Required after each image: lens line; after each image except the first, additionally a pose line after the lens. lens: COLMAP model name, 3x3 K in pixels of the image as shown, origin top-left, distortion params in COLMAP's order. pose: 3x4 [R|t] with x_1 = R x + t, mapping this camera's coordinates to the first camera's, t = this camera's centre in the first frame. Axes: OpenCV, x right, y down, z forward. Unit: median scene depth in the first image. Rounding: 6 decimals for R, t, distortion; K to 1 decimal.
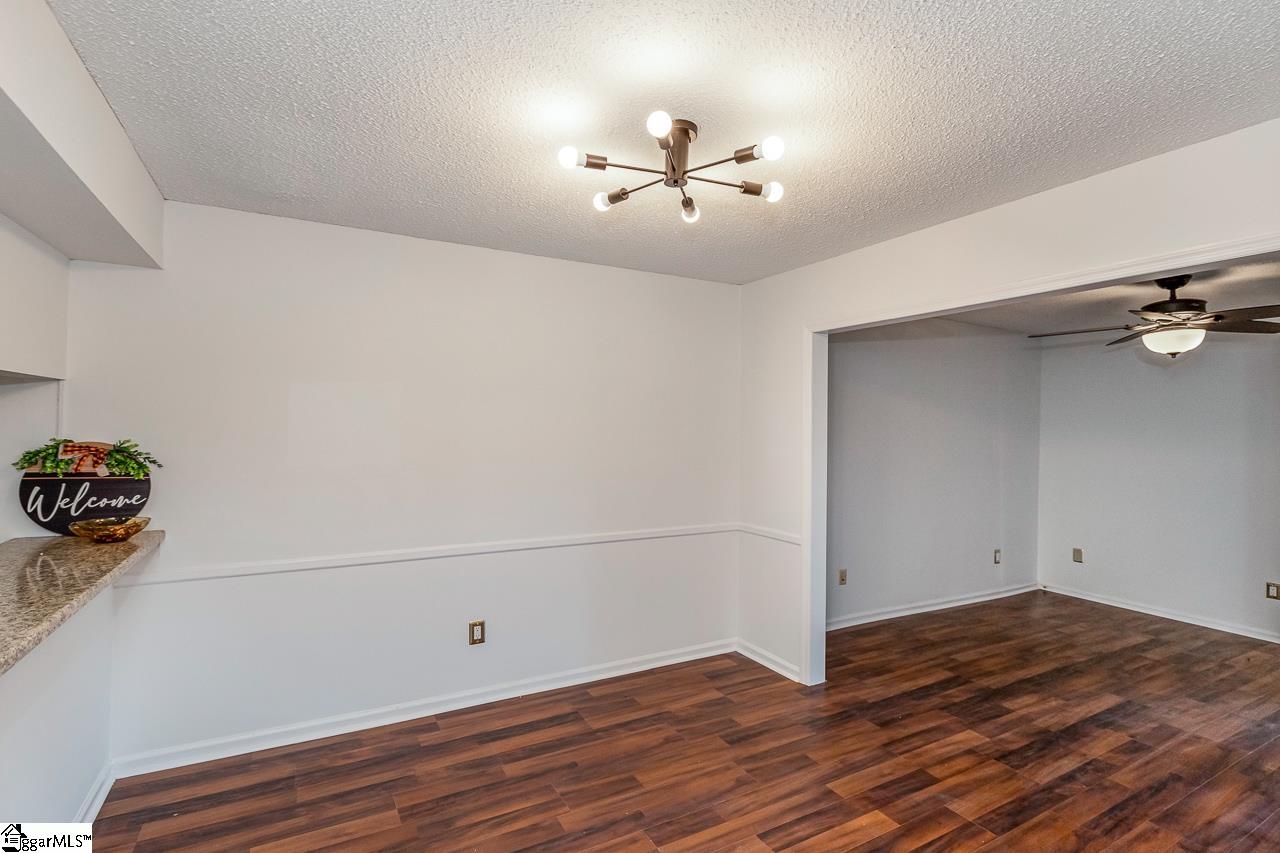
lens RADIAL K [[580.0, 0, 610.7], [0, 580.0, 423.2], [0, 0, 1]] dist [0.001902, -0.000181]
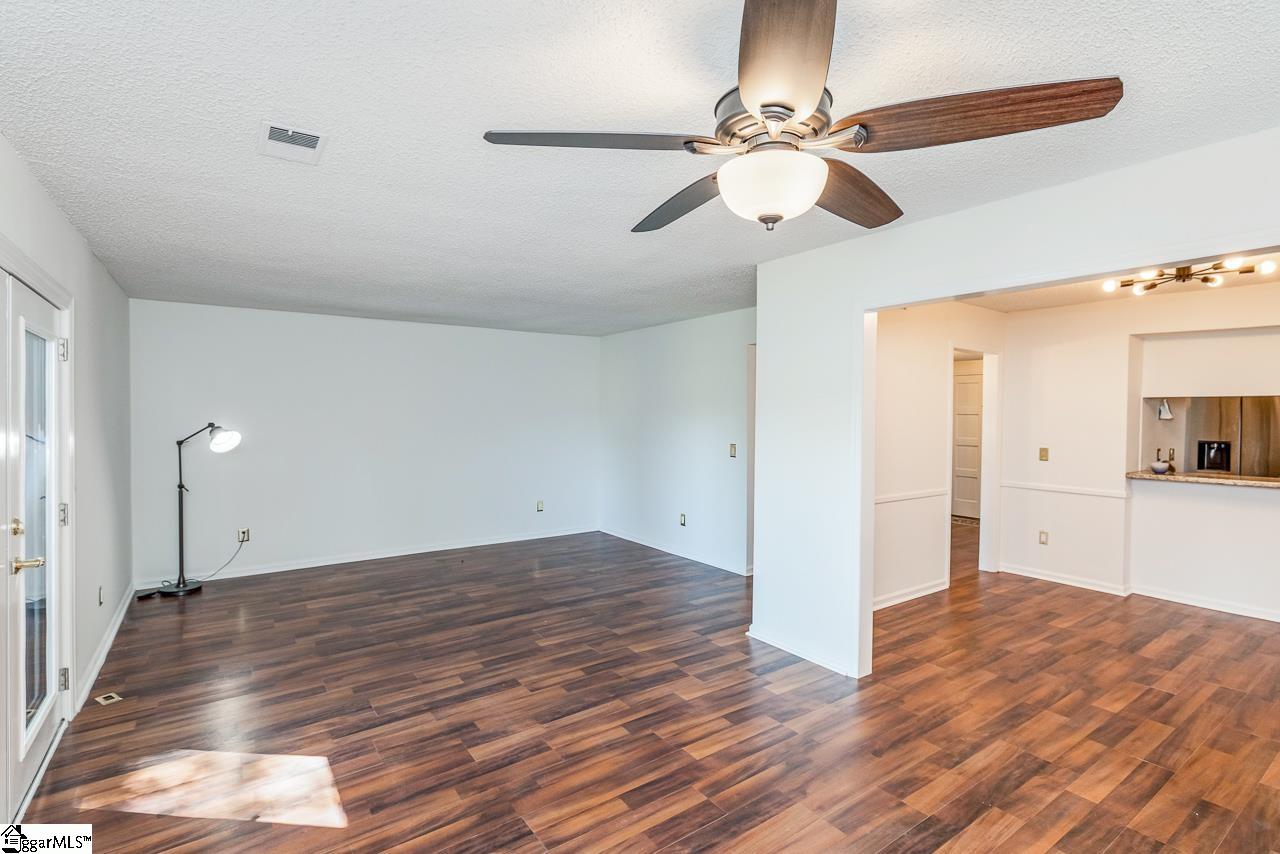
lens RADIAL K [[580.0, 0, 610.7], [0, 580.0, 423.7], [0, 0, 1]] dist [0.001902, -0.000181]
pose [[-0.994284, -0.020015, -0.104877, 1.332696], [-0.020783, 0.999765, 0.006235, 0.036284], [0.104727, 0.008379, -0.994466, 1.674643]]
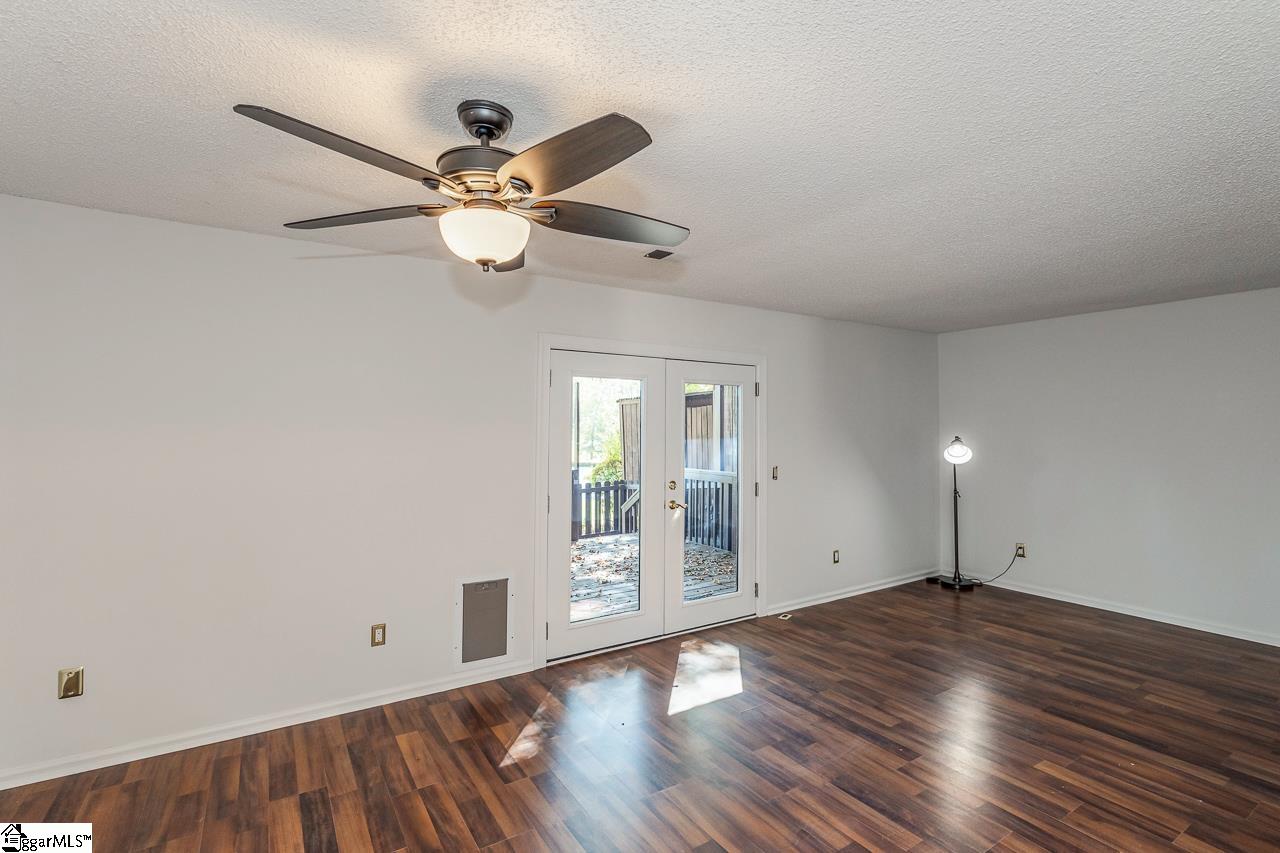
lens RADIAL K [[620.7, 0, 661.0], [0, 620.7, 419.1], [0, 0, 1]] dist [-0.008840, 0.000082]
pose [[-0.094953, -0.007092, 0.995457, 0.491970], [-0.011166, 0.999919, 0.006059, 0.013421], [-0.995419, -0.010540, -0.095024, 1.062530]]
